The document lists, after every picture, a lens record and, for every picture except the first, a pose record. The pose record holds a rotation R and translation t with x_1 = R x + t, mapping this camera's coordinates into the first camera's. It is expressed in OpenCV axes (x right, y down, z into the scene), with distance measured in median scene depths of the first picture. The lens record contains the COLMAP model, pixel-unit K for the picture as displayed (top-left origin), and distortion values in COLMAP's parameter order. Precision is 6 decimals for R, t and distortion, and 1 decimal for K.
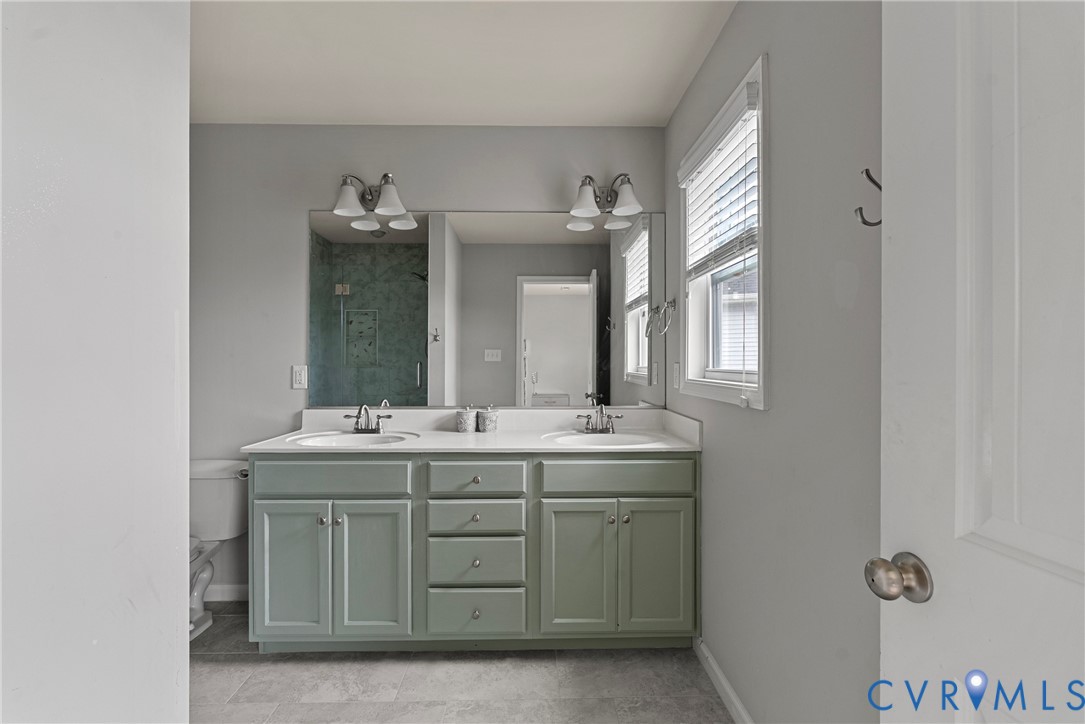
lens RADIAL K [[490.5, 0, 538.6], [0, 490.5, 362.0], [0, 0, 1]] dist [-0.004062, 0.000197]
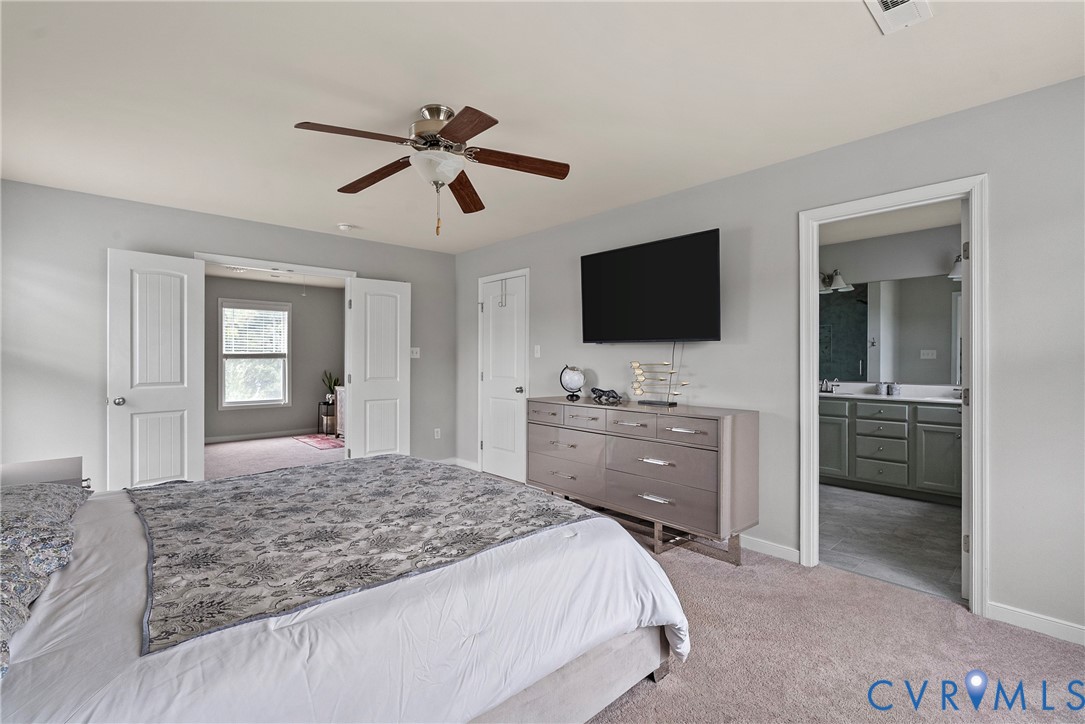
lens RADIAL K [[490.5, 0, 546.1], [0, 490.5, 356.3], [0, 0, 1]] dist [-0.004062, 0.000197]
pose [[0.663902, -0.004575, -0.747806, 0.434133], [-0.001310, 0.999973, -0.007281, 0.003360], [0.747819, 0.005814, 0.663877, -1.328440]]
